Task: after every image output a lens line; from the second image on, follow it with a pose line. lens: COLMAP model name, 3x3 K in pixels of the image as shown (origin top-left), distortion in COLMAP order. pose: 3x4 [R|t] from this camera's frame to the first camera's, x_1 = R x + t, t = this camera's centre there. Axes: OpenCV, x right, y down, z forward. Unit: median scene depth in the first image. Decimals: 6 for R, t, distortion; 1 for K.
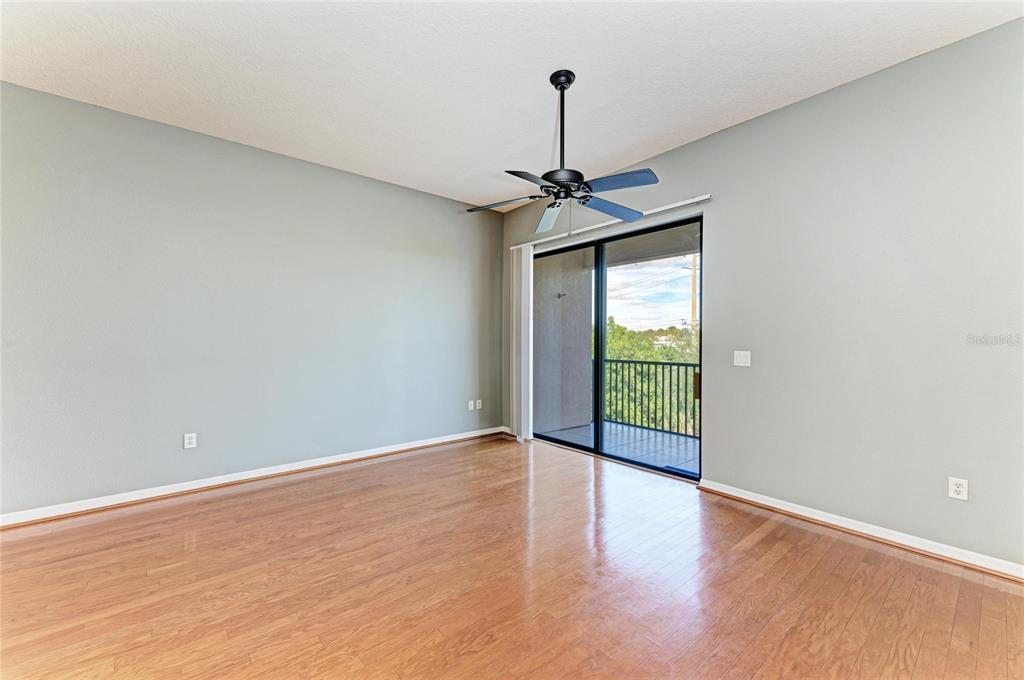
lens RADIAL K [[405.8, 0, 512.0], [0, 405.8, 340.0], [0, 0, 1]] dist [0.014821, -0.000201]
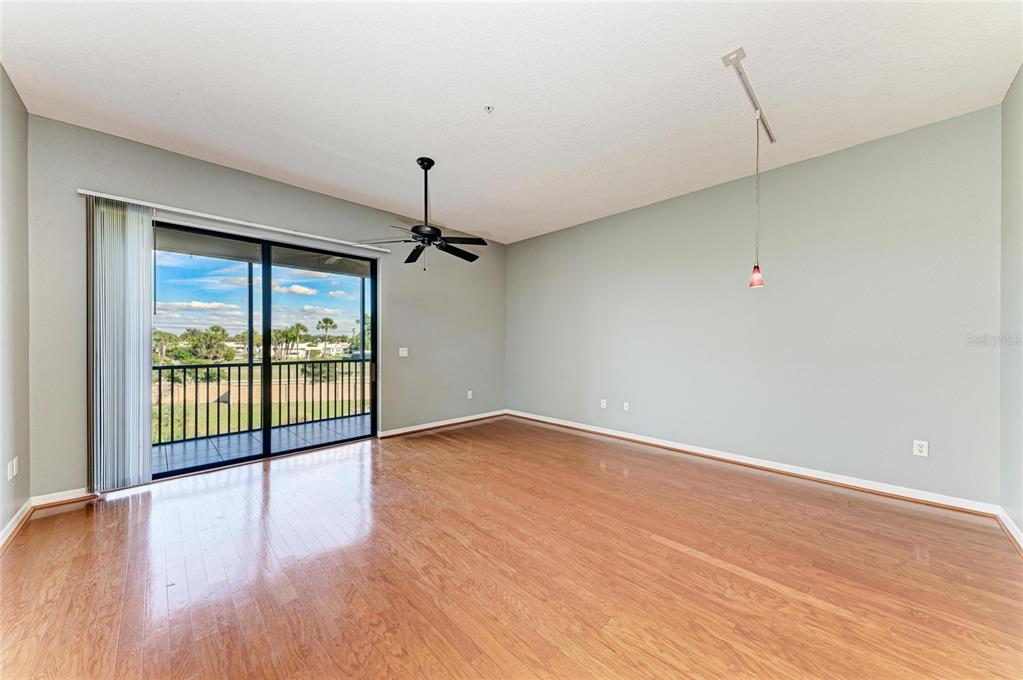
lens RADIAL K [[351.8, 0, 511.5], [0, 351.8, 340.0], [0, 0, 1]] dist [0.000326, 0.000013]
pose [[-0.085199, 0.004051, 0.996356, -1.075948], [0.000658, 0.999992, -0.004010, 0.000386], [-0.996364, 0.000314, -0.085201, 0.752855]]
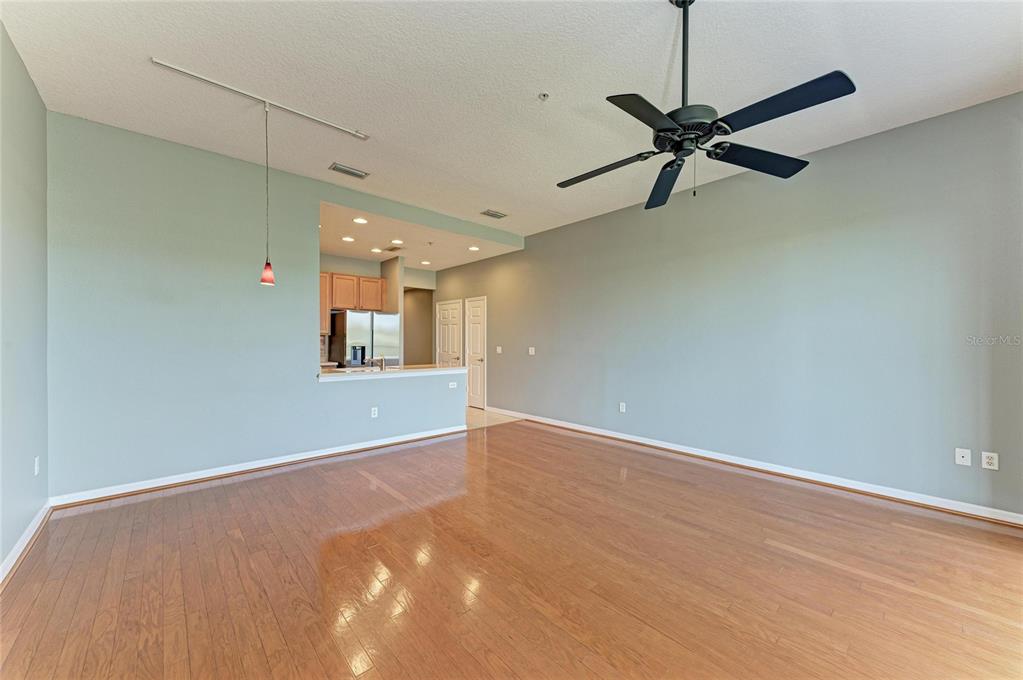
lens RADIAL K [[384.5, 0, 511.5], [0, 384.5, 340.0], [0, 0, 1]] dist [-0.000295, -0.000085]
pose [[0.041118, -0.001396, -0.999153, 0.759506], [-0.004272, 0.999990, -0.001573, -0.001697], [0.999145, 0.004333, 0.041111, 0.618511]]
